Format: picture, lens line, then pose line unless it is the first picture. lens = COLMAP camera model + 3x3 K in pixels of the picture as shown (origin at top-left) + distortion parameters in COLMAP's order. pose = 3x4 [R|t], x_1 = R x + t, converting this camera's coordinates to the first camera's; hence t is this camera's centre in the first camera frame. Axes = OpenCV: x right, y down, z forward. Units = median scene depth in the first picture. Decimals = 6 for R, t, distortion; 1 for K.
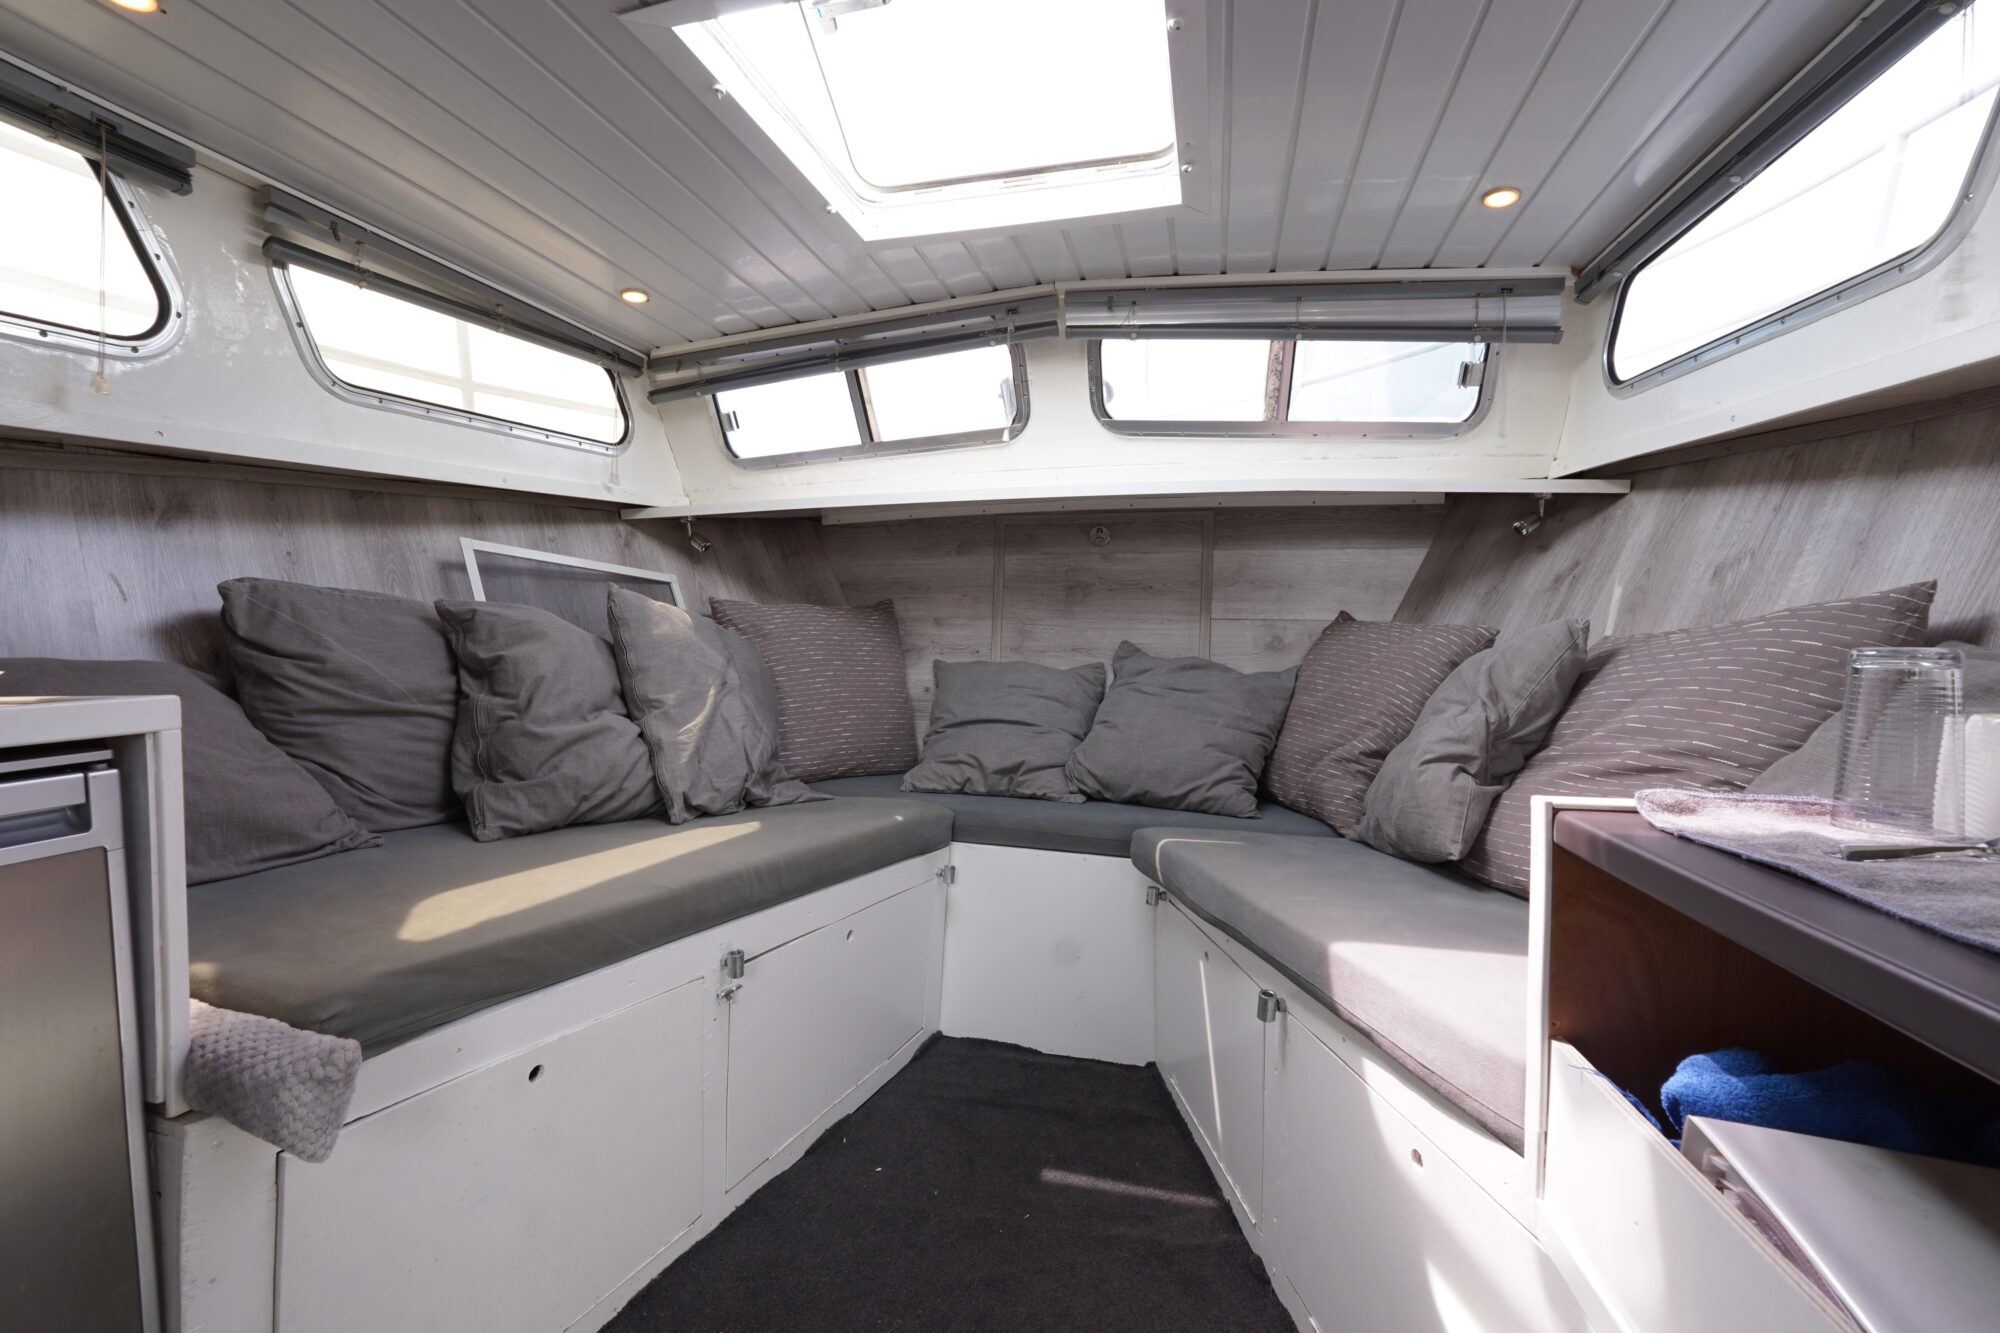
lens RADIAL K [[865.2, 0, 994.7], [0, 865.2, 667.3], [0, 0, 1]] dist [-0.017216, 0.007271]
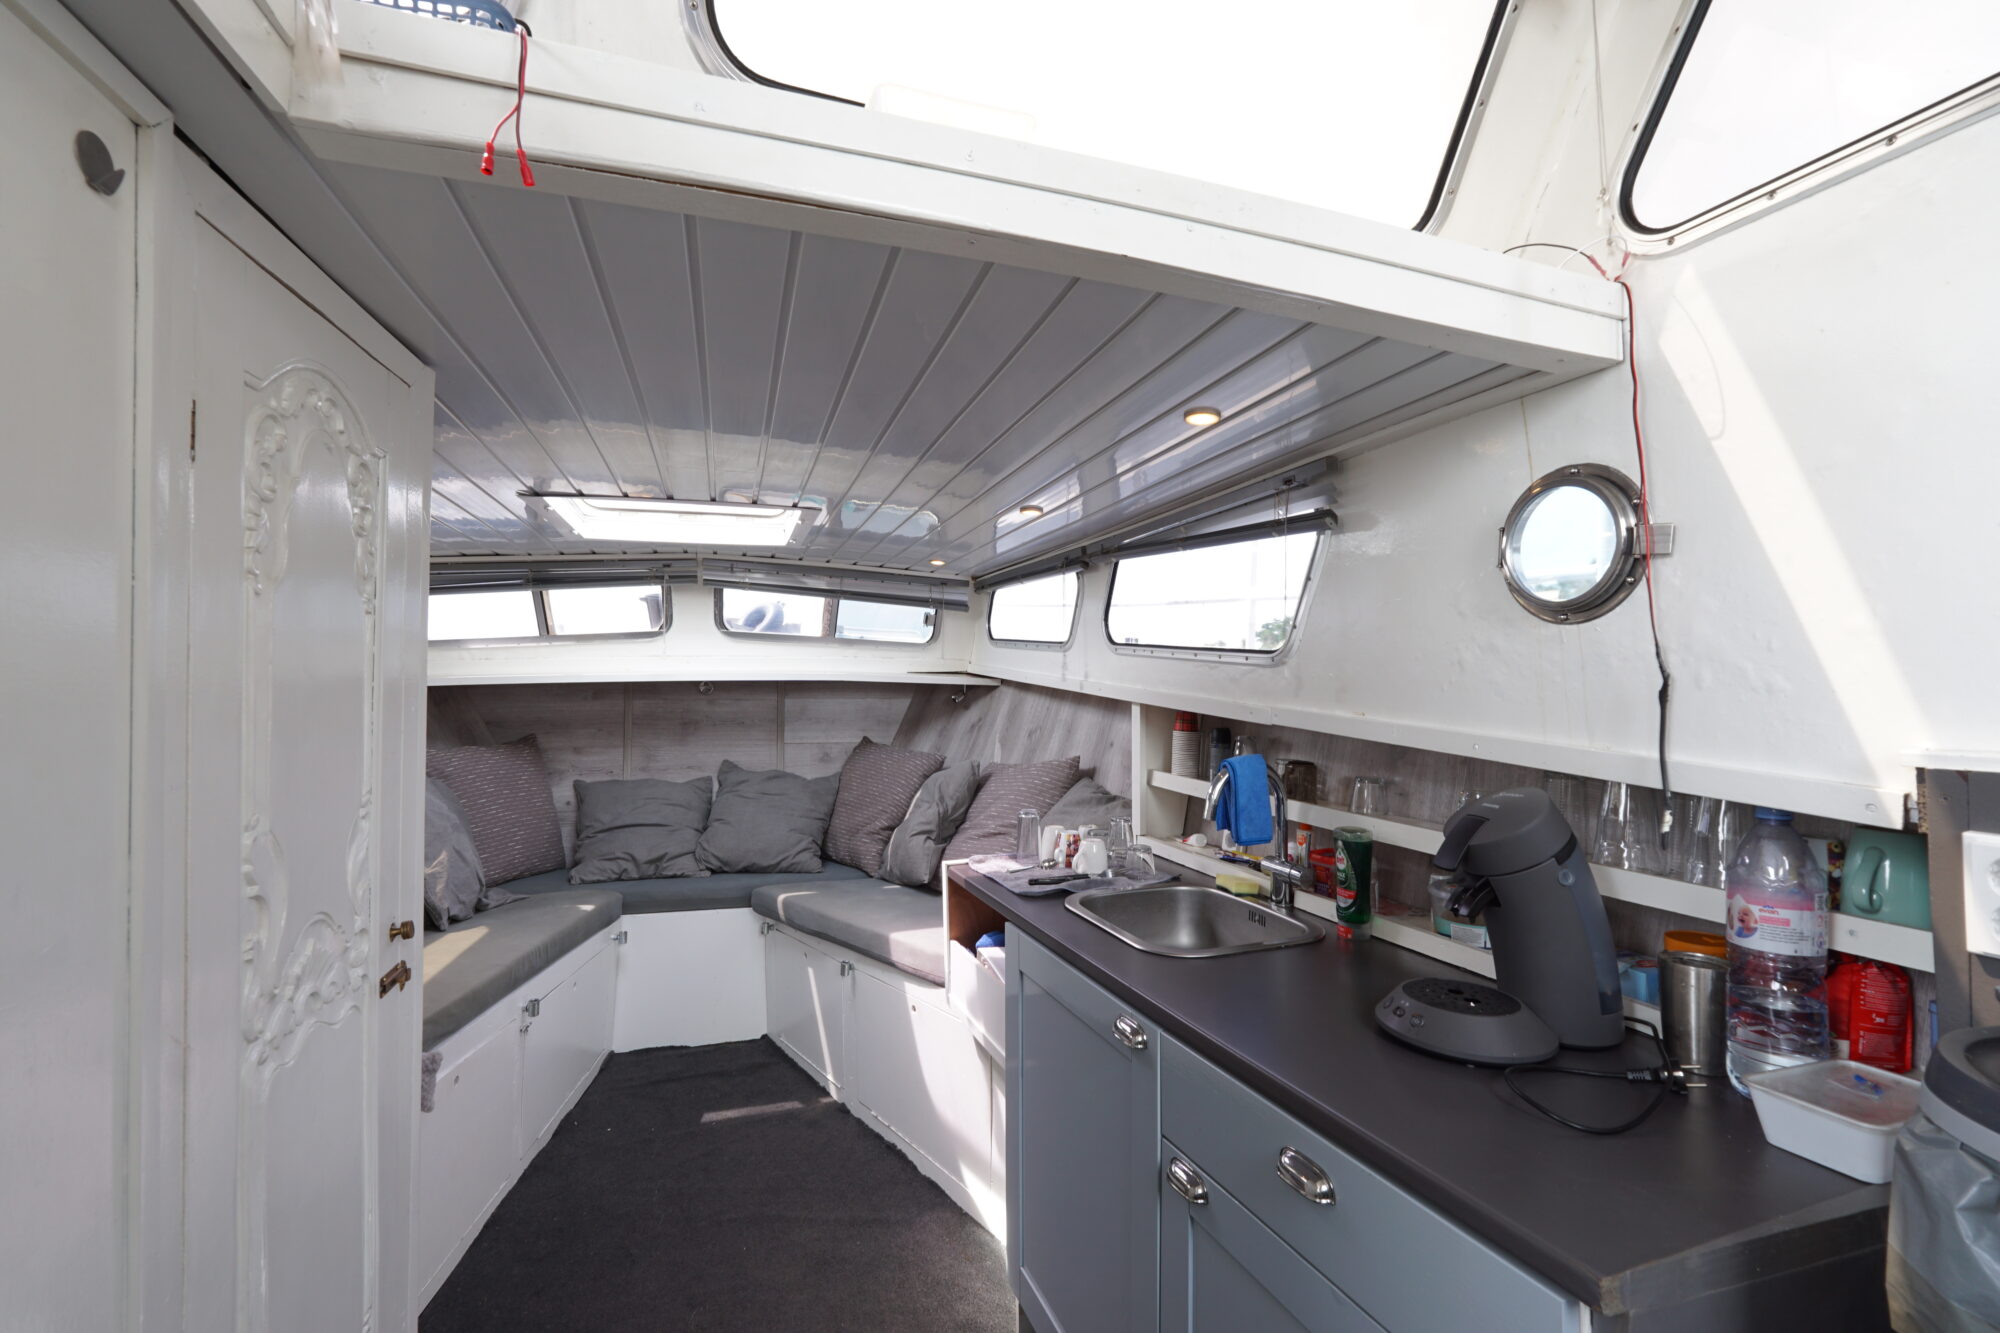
lens RADIAL K [[865.2, 0, 998.2], [0, 865.2, 667.1], [0, 0, 1]] dist [-0.017216, 0.007271]
pose [[0.846919, -0.007225, 0.531673, -0.326684], [0.031840, 0.998802, -0.037146, -0.164612], [-0.530768, 0.048388, 0.846135, -0.680217]]
